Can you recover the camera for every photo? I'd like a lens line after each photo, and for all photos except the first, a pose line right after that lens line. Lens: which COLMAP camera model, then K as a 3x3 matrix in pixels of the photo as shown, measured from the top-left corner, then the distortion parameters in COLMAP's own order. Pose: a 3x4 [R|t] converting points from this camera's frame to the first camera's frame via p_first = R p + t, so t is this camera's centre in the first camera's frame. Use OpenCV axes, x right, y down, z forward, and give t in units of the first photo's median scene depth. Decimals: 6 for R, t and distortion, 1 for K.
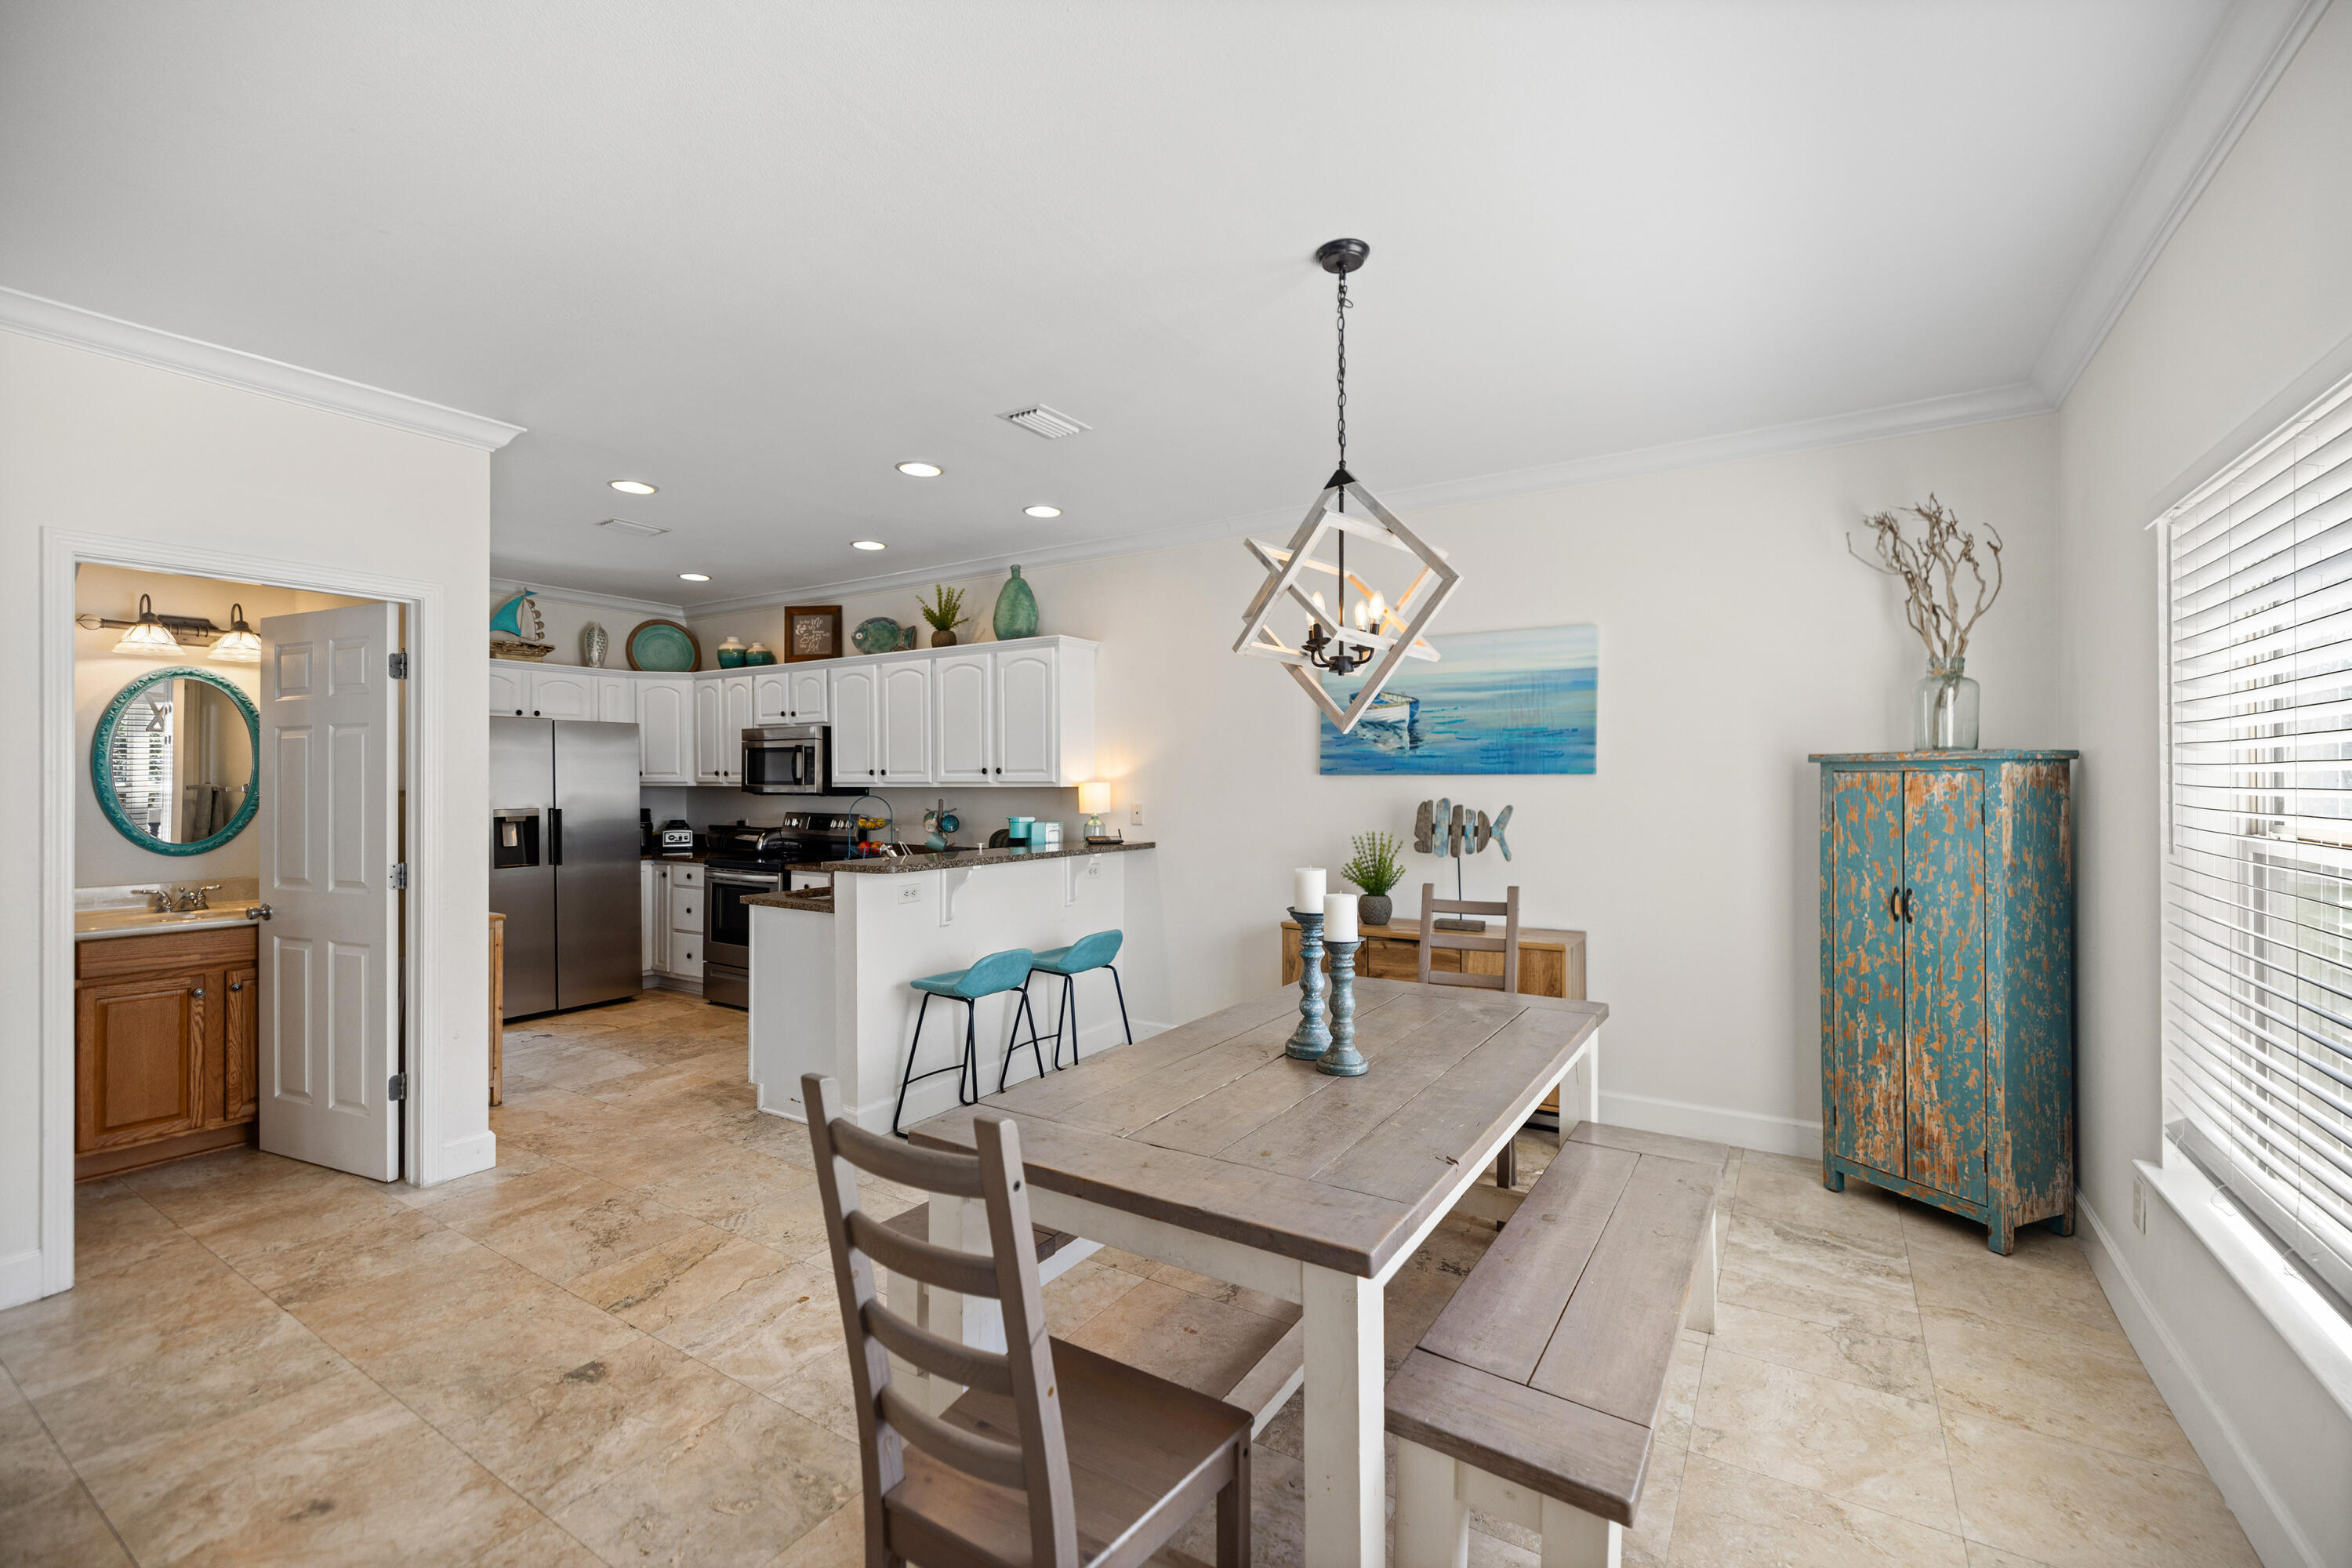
lens RADIAL K [[1003.3, 0, 1176.0], [0, 1003.3, 784.0], [0, 0, 1]] dist [0.015482, 0.000007]
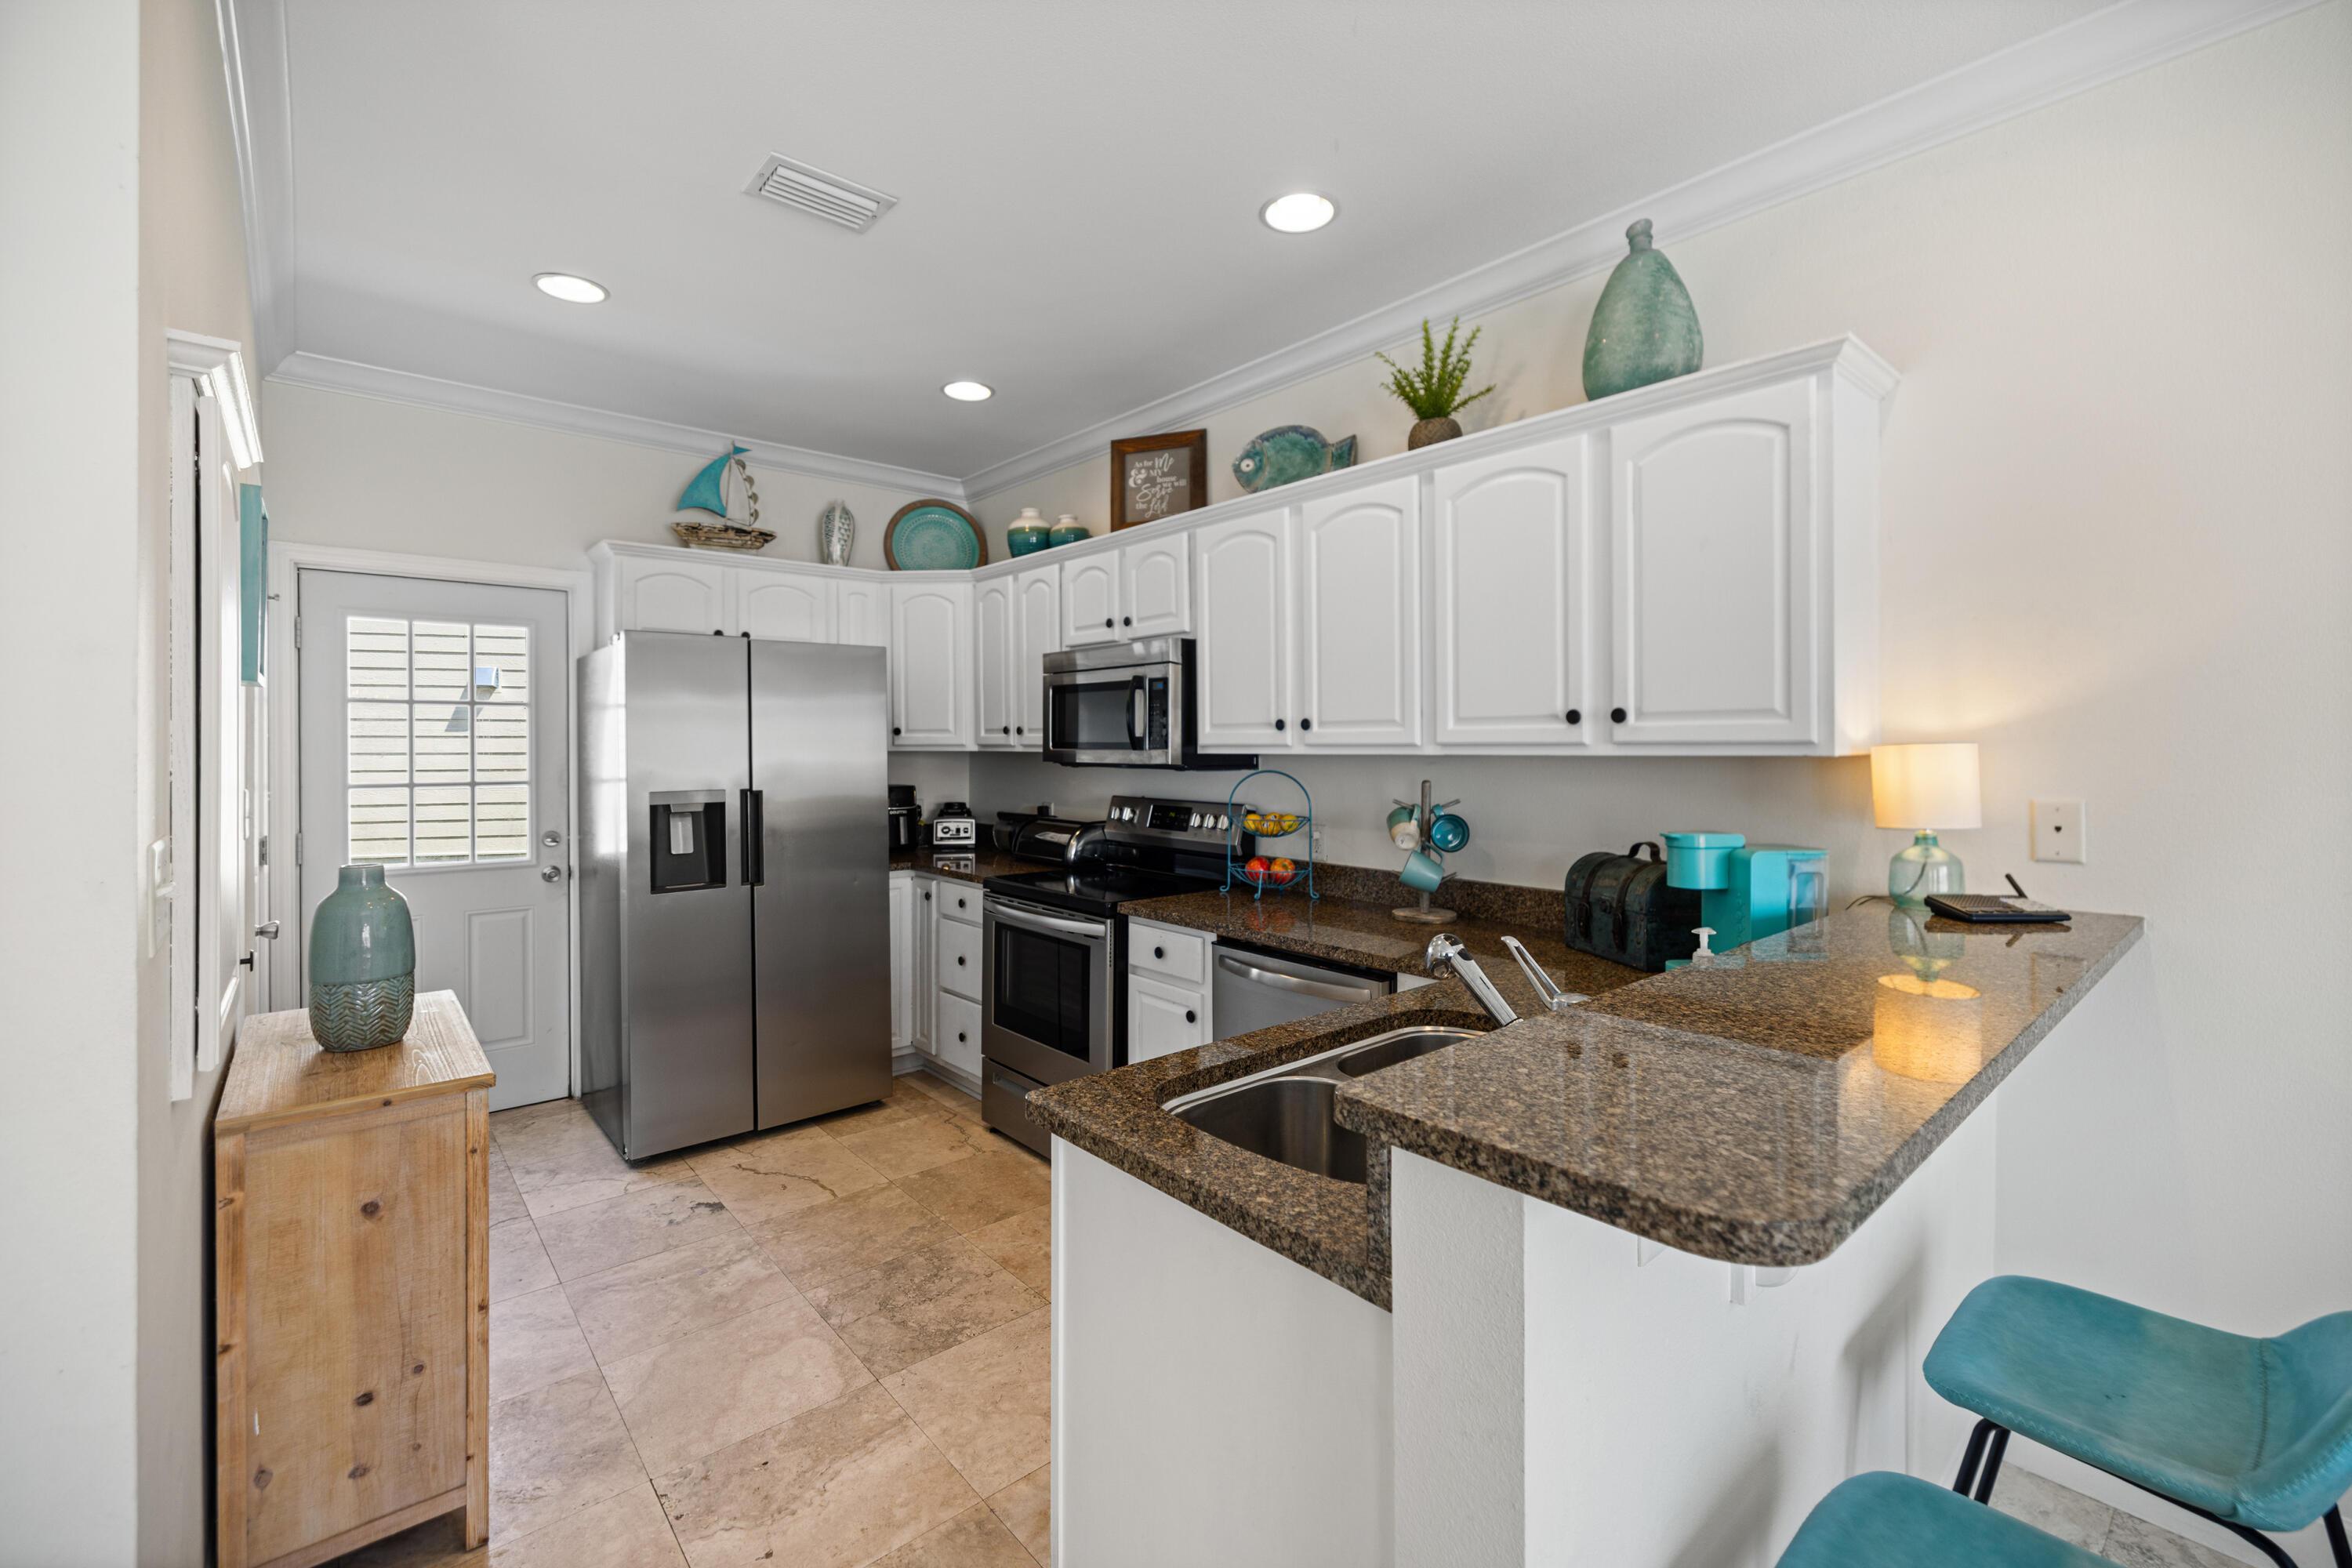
lens RADIAL K [[1003.3, 0, 1176.0], [0, 1003.3, 784.0], [0, 0, 1]] dist [0.015482, 0.000007]
pose [[0.959593, 0.011268, -0.281165, -0.196400], [-0.001467, 0.999385, 0.035043, 0.000511], [0.281387, -0.033214, 0.959020, 0.469444]]
